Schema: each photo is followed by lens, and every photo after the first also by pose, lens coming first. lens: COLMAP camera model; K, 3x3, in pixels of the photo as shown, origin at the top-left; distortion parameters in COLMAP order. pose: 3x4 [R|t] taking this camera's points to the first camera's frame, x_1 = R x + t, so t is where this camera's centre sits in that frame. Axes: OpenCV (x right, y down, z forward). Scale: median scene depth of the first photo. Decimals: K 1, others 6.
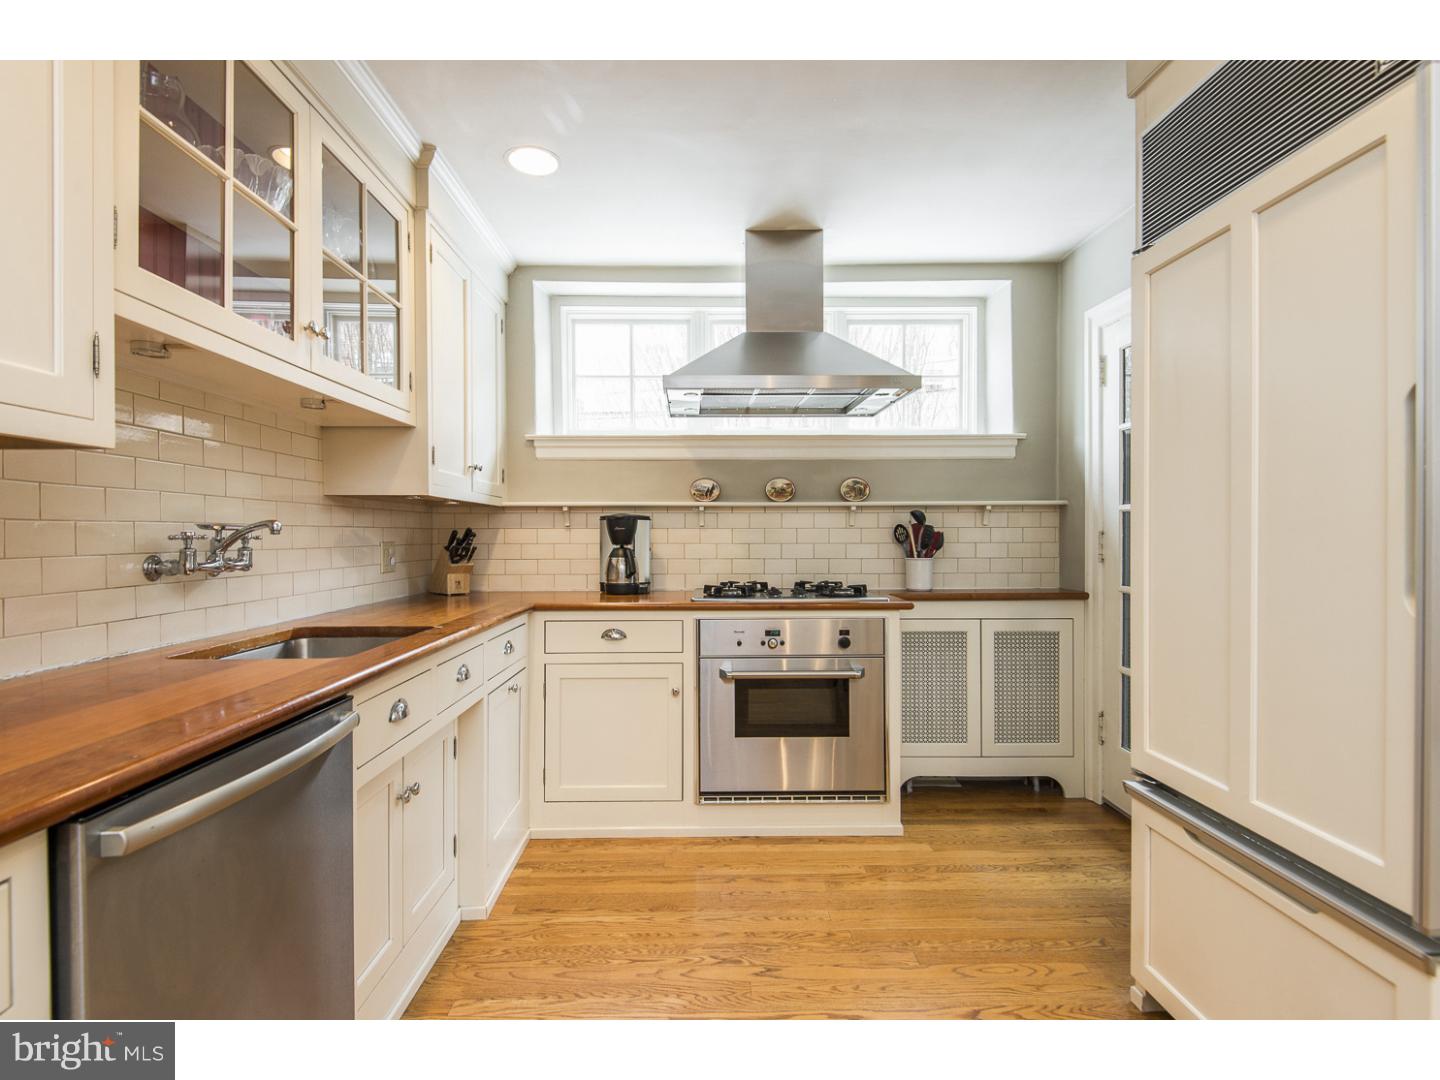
lens RADIAL K [[722.8, 0, 720.0], [0, 722.8, 540.0], [0, 0, 1]] dist [0.031761, -0.001272]
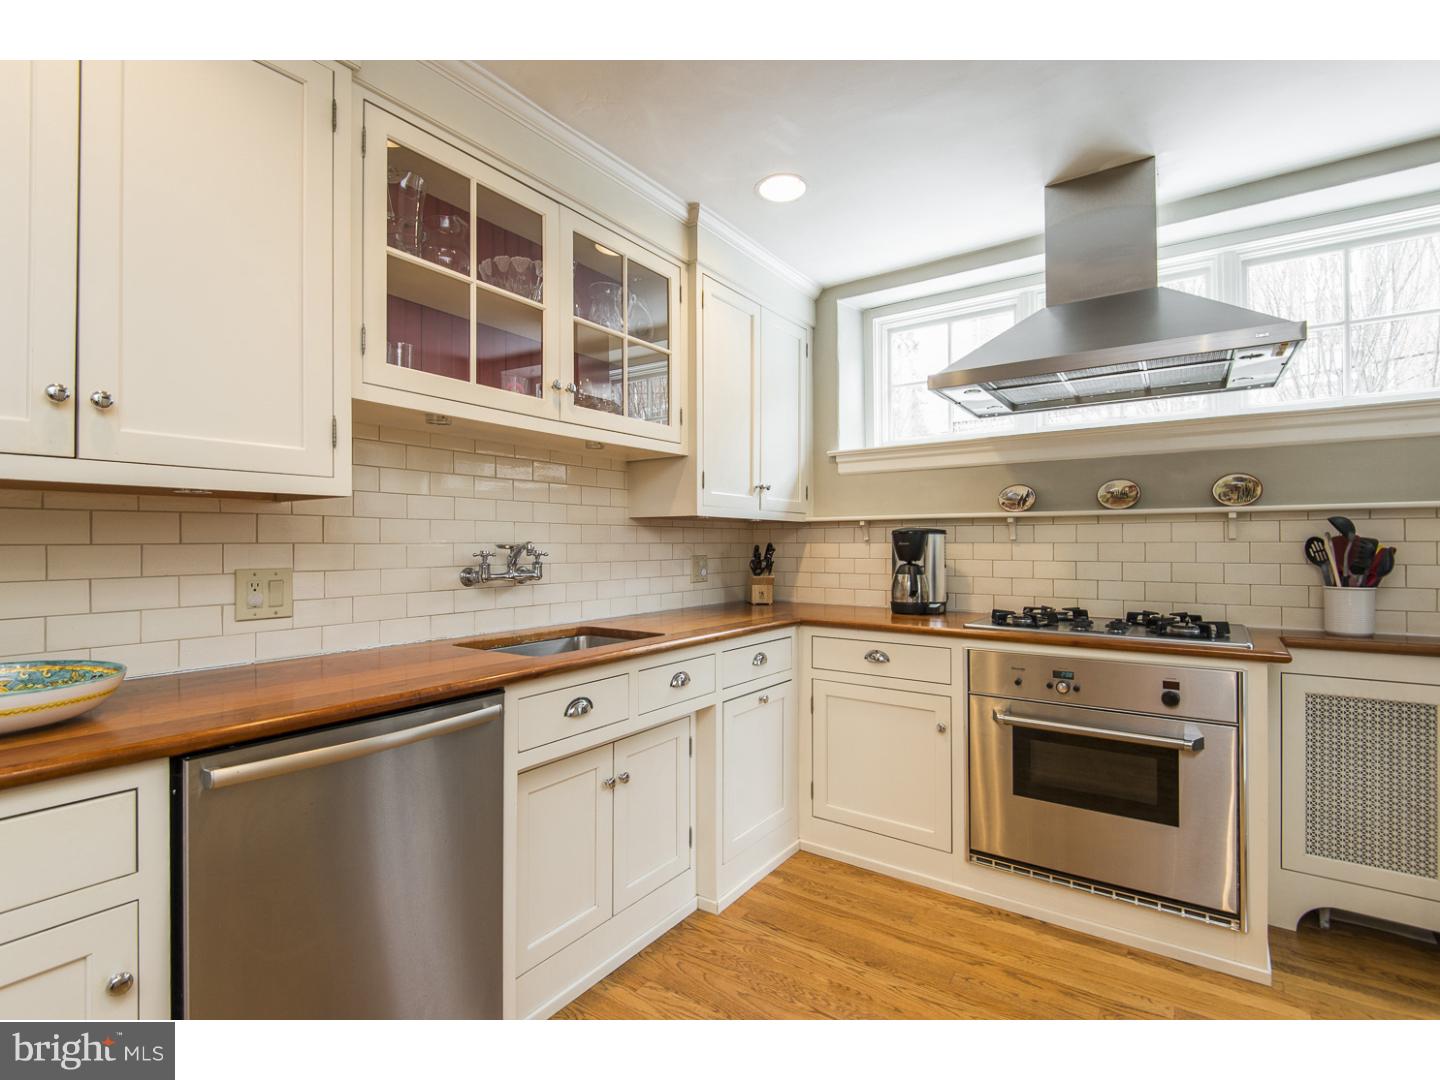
lens RADIAL K [[692.0, 0, 720.0], [0, 692.0, 540.0], [0, 0, 1]] dist [0.040337, -0.030251]
pose [[0.803111, -0.002393, -0.595824, 0.212679], [-0.003995, 0.999948, -0.009400, -0.011443], [0.595815, 0.009929, 0.803060, 0.135263]]
